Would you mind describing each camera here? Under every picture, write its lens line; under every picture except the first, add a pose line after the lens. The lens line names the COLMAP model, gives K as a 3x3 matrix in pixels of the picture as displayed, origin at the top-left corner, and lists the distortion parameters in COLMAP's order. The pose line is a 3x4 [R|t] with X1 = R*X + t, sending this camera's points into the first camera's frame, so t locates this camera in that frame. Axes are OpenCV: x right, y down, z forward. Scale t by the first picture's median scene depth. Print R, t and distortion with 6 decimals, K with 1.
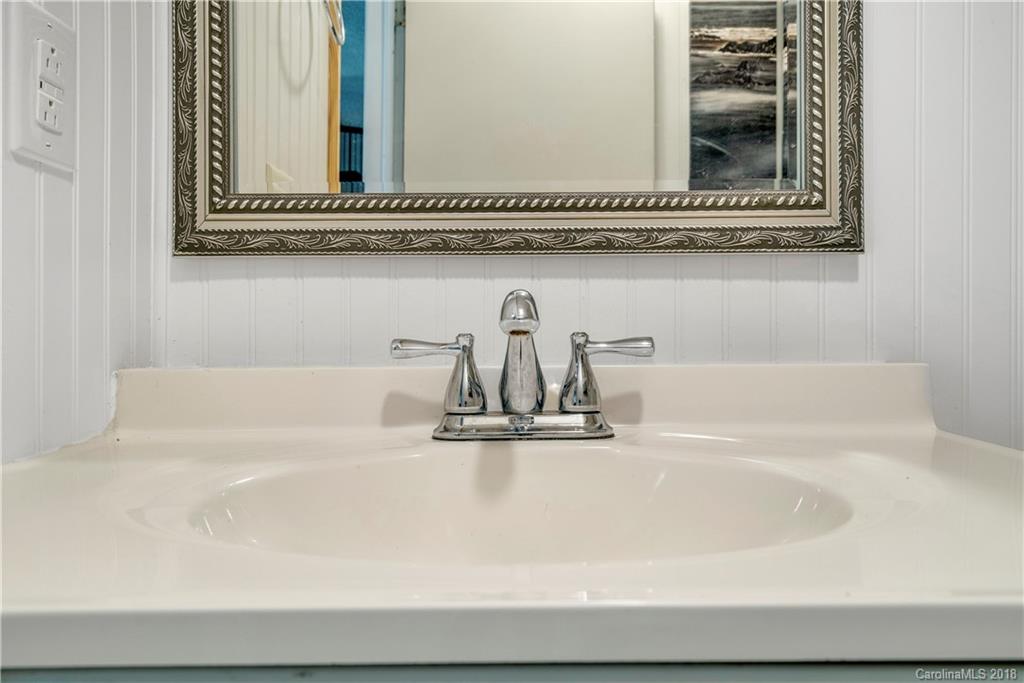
lens RADIAL K [[767.0, 0, 517.8], [0, 767.0, 345.1], [0, 0, 1]] dist [-0.008723, -0.000550]
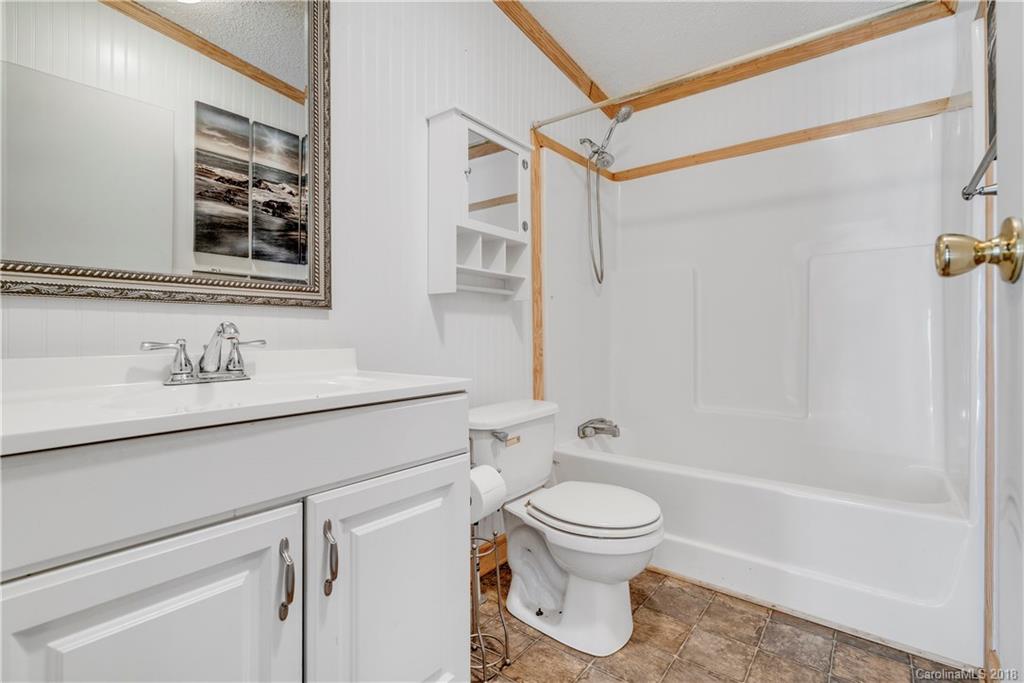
lens RADIAL K [[474.2, 0, 513.5], [0, 474.2, 339.4], [0, 0, 1]] dist [0.000257, 0.001309]
pose [[0.613958, -0.003870, 0.789329, -0.502490], [0.020632, 0.999725, -0.011147, 0.019525], [-0.789069, 0.023130, 0.613869, -0.571843]]
